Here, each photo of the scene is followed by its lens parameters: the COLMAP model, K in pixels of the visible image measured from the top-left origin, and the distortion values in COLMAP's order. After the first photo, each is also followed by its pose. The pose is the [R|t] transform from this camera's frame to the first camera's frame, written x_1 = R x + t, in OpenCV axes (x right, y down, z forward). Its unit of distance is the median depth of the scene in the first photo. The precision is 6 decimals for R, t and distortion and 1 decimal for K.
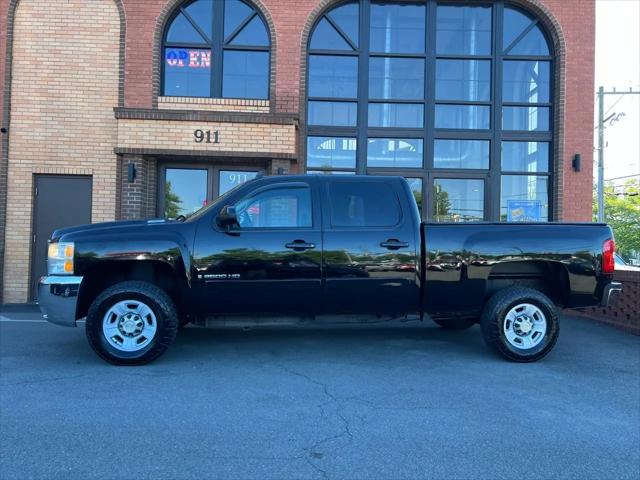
lens RADIAL K [[483.1, 0, 323.4], [0, 483.1, 240.4], [0, 0, 1]] dist [0.051004, -0.061066]
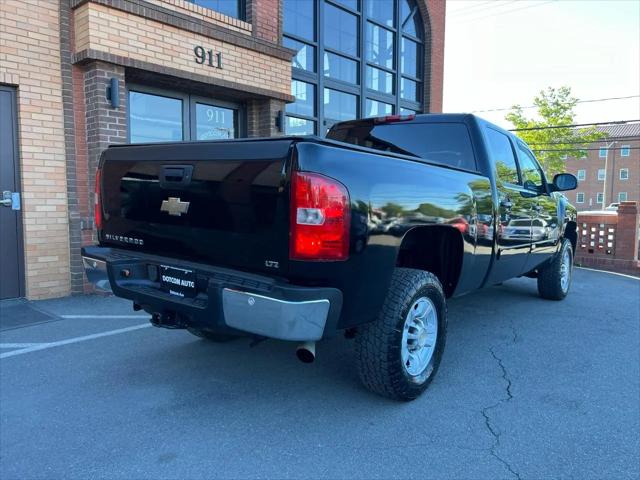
lens RADIAL K [[483.1, 0, 321.9], [0, 483.1, 238.9], [0, 0, 1]] dist [0.048525, -0.054043]
pose [[0.687576, -0.078848, 0.721818, -0.683209], [-0.006337, 0.993397, 0.114551, -0.020910], [-0.726085, -0.083336, 0.682537, 0.326085]]
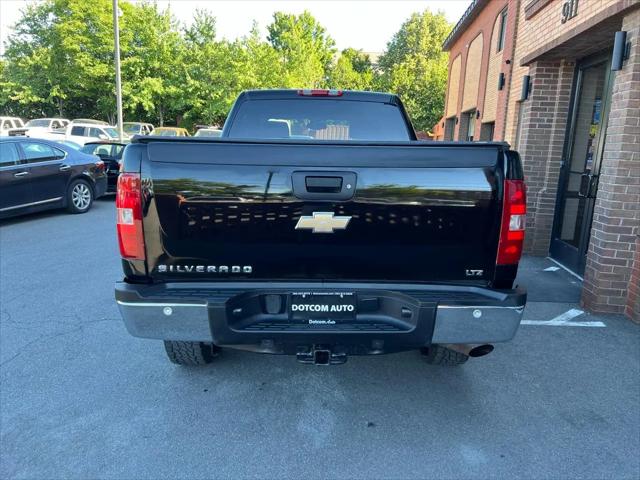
lens RADIAL K [[483.1, 0, 323.4], [0, 483.1, 240.4], [0, 0, 1]] dist [0.051004, -0.061066]
pose [[-0.114560, 0.162118, -0.980099, 0.456424], [-0.023090, 0.985893, 0.165775, -0.017878], [0.993148, 0.041622, -0.109200, 0.758406]]
